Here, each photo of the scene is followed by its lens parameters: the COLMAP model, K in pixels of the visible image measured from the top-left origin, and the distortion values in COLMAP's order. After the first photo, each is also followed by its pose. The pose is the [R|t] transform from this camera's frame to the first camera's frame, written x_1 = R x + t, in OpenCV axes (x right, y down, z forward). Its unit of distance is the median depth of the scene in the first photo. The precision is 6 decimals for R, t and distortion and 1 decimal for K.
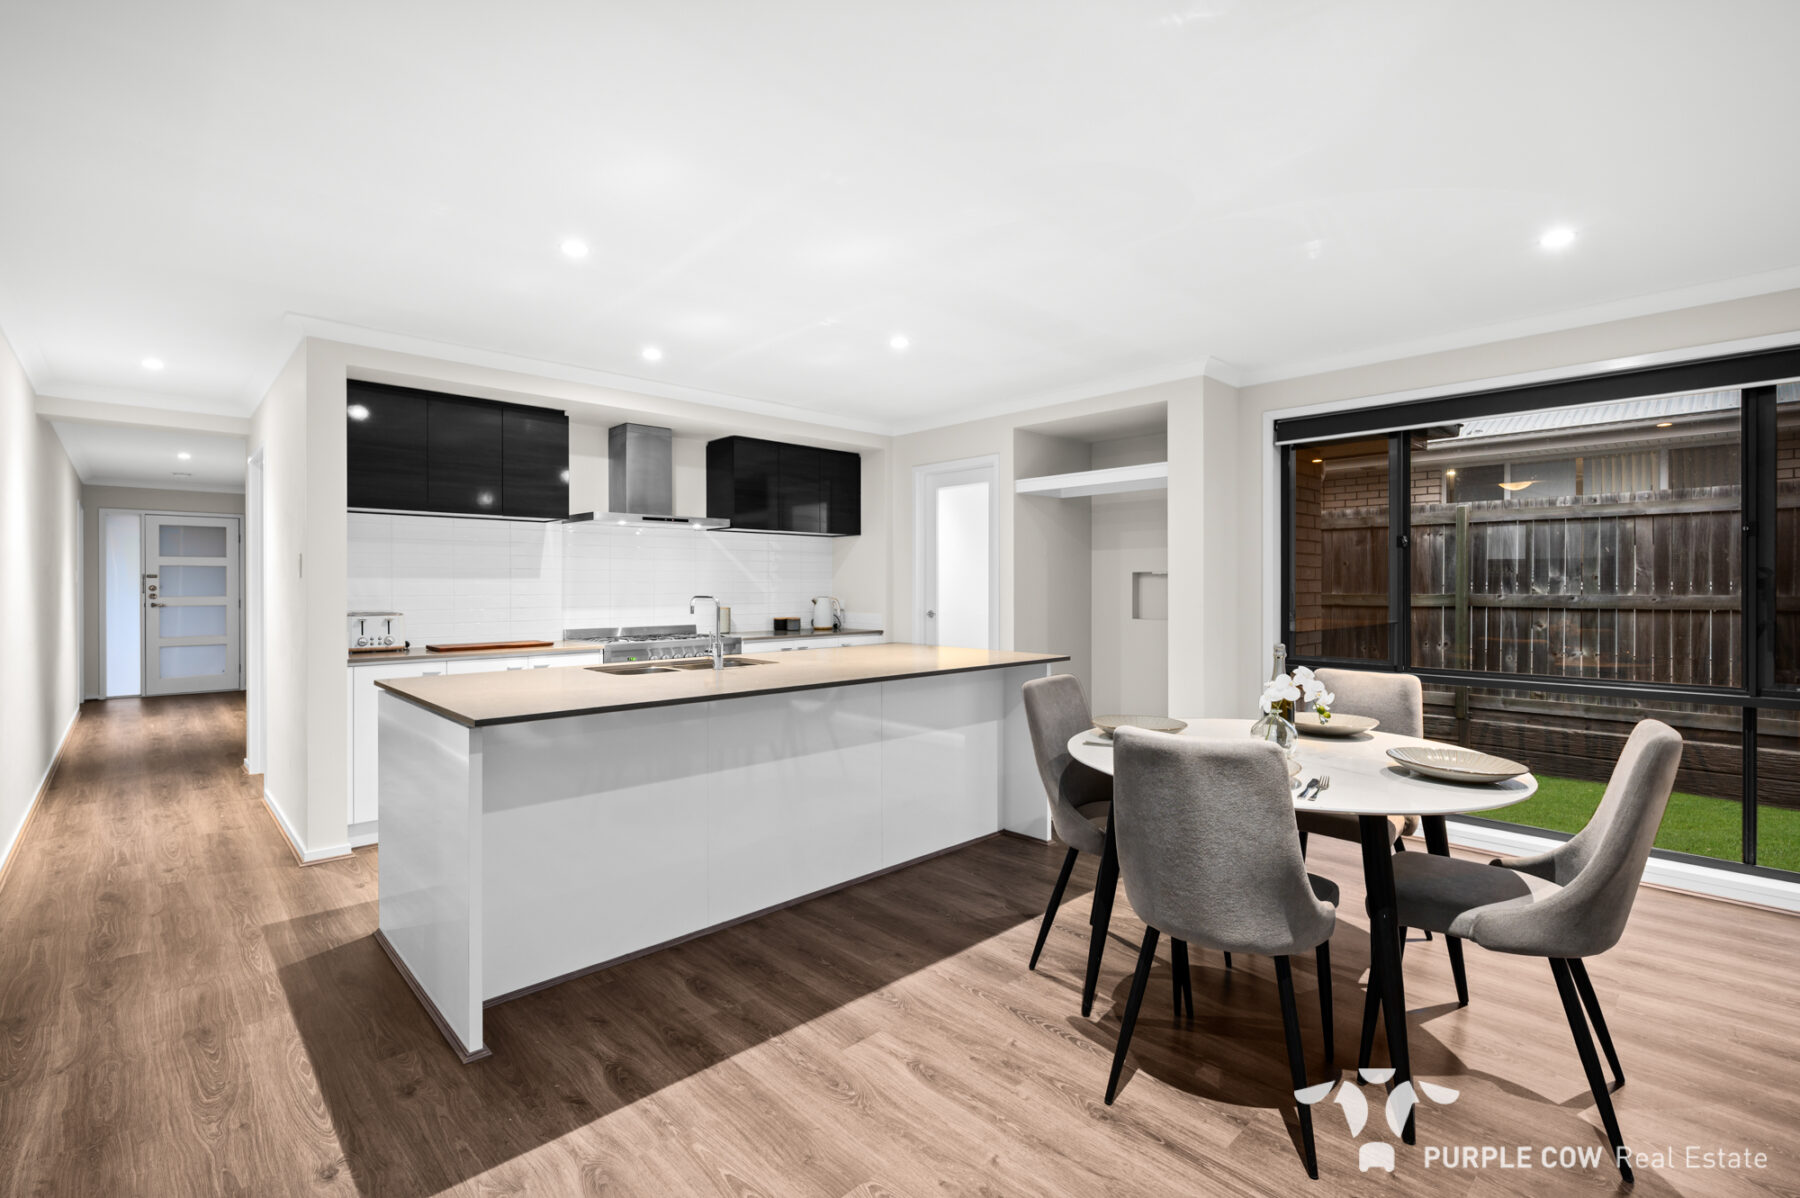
lens RADIAL K [[812.9, 0, 906.0], [0, 812.9, 592.7], [0, 0, 1]] dist [-0.000195, -0.000581]
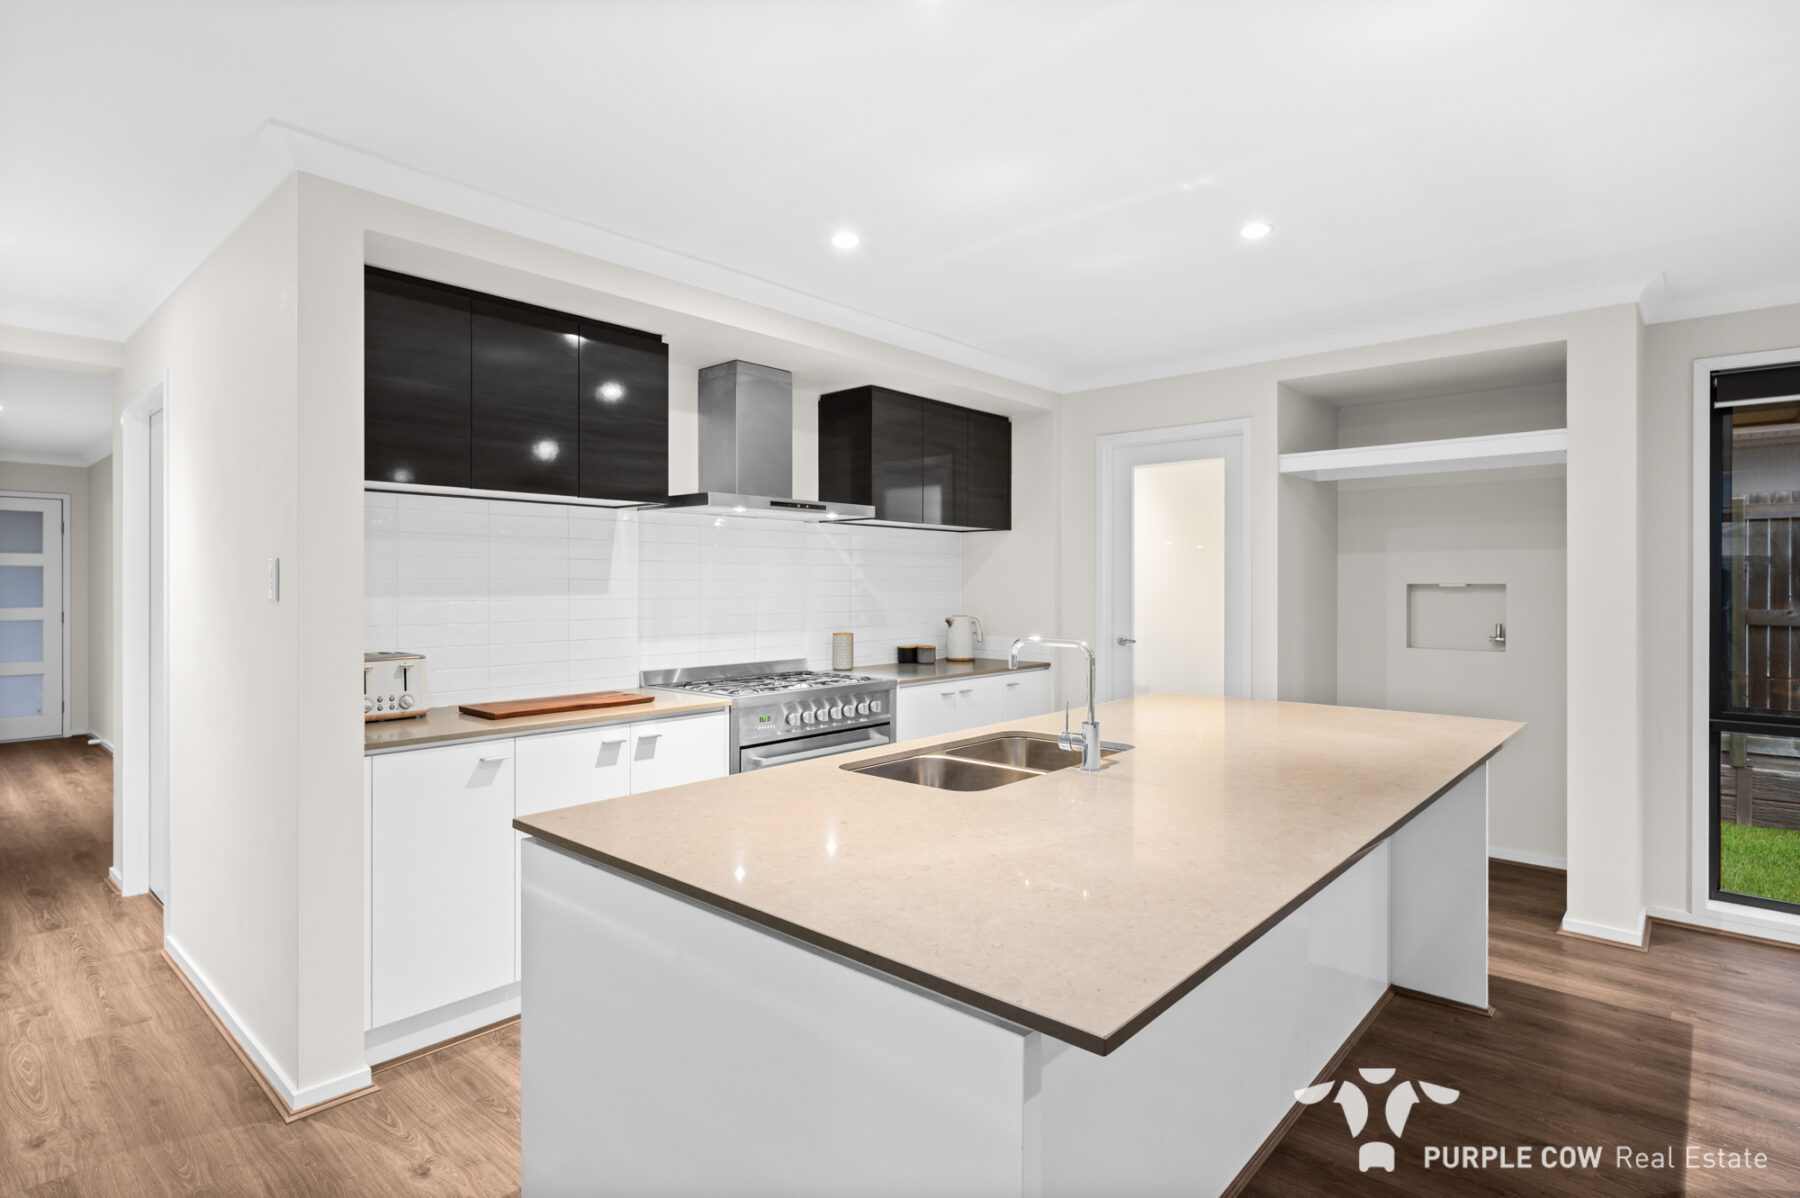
lens RADIAL K [[914.8, 0, 901.7], [0, 914.8, 591.6], [0, 0, 1]] dist [-0.000476, 0.000279]
pose [[0.996691, 0.001811, 0.081258, -0.256706], [-0.001830, 0.999998, 0.000156, -0.018738], [-0.081258, -0.000304, 0.996693, 0.231782]]
